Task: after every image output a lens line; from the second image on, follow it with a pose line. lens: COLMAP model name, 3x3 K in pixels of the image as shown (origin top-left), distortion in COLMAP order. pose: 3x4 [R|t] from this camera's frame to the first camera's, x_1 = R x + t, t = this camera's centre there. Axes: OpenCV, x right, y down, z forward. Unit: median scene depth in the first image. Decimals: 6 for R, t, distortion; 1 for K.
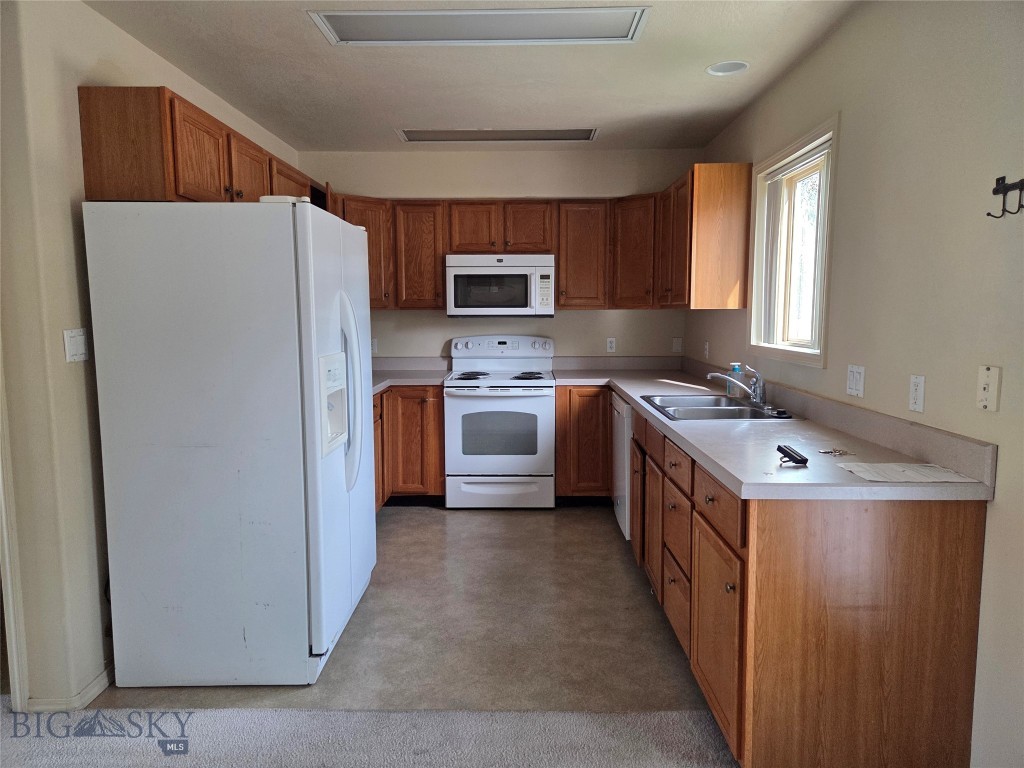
lens RADIAL K [[685.7, 0, 515.2], [0, 685.7, 383.2], [0, 0, 1]] dist [0.048696, -0.015547]
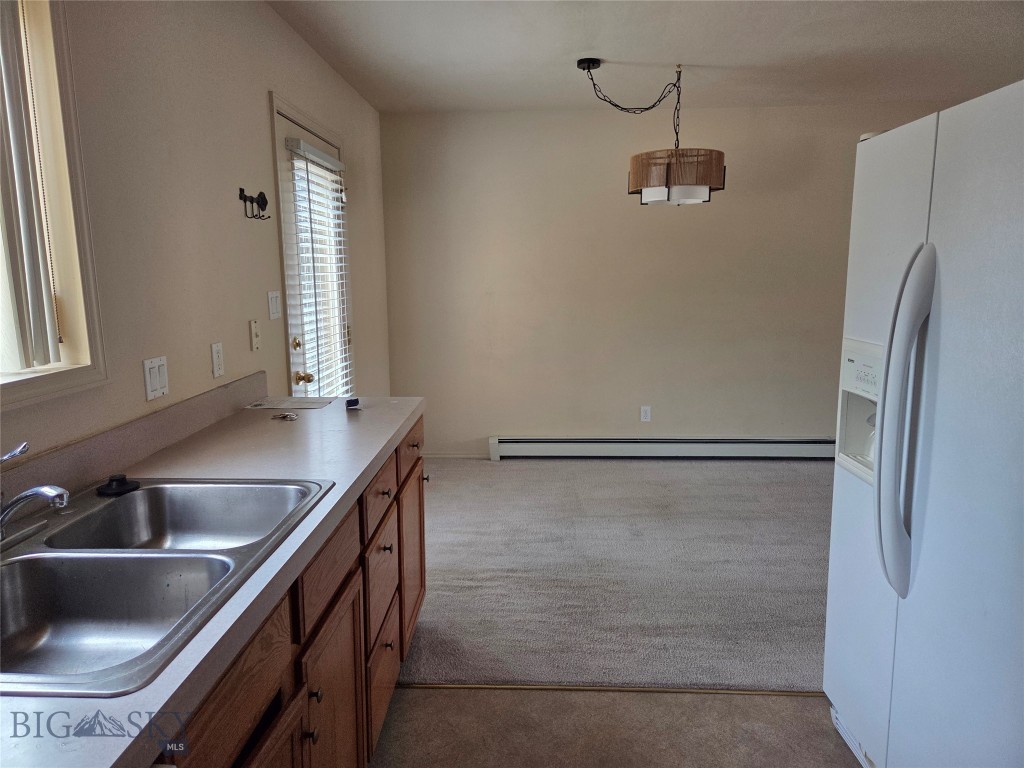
lens RADIAL K [[685.7, 0, 510.4], [0, 685.7, 380.4], [0, 0, 1]] dist [0.048696, -0.015547]
pose [[-0.999773, 0.008095, 0.019724, 0.083120], [0.013041, 0.964062, 0.265356, -0.200500], [-0.016867, 0.265553, -0.963949, 1.739160]]
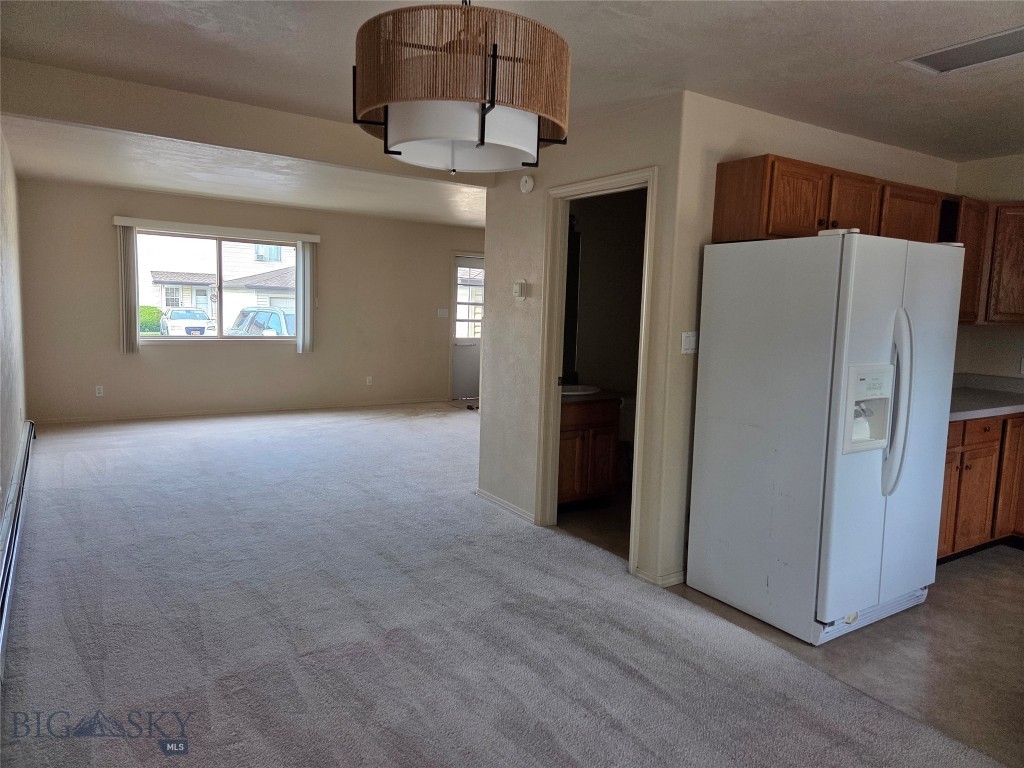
lens RADIAL K [[685.7, 0, 512.2], [0, 685.7, 381.2], [0, 0, 1]] dist [0.048696, -0.015547]
pose [[0.554162, 0.115574, -0.824347, 0.349296], [-0.124060, 0.990721, 0.055502, -0.007312], [0.823113, 0.071511, 0.563358, -0.110413]]
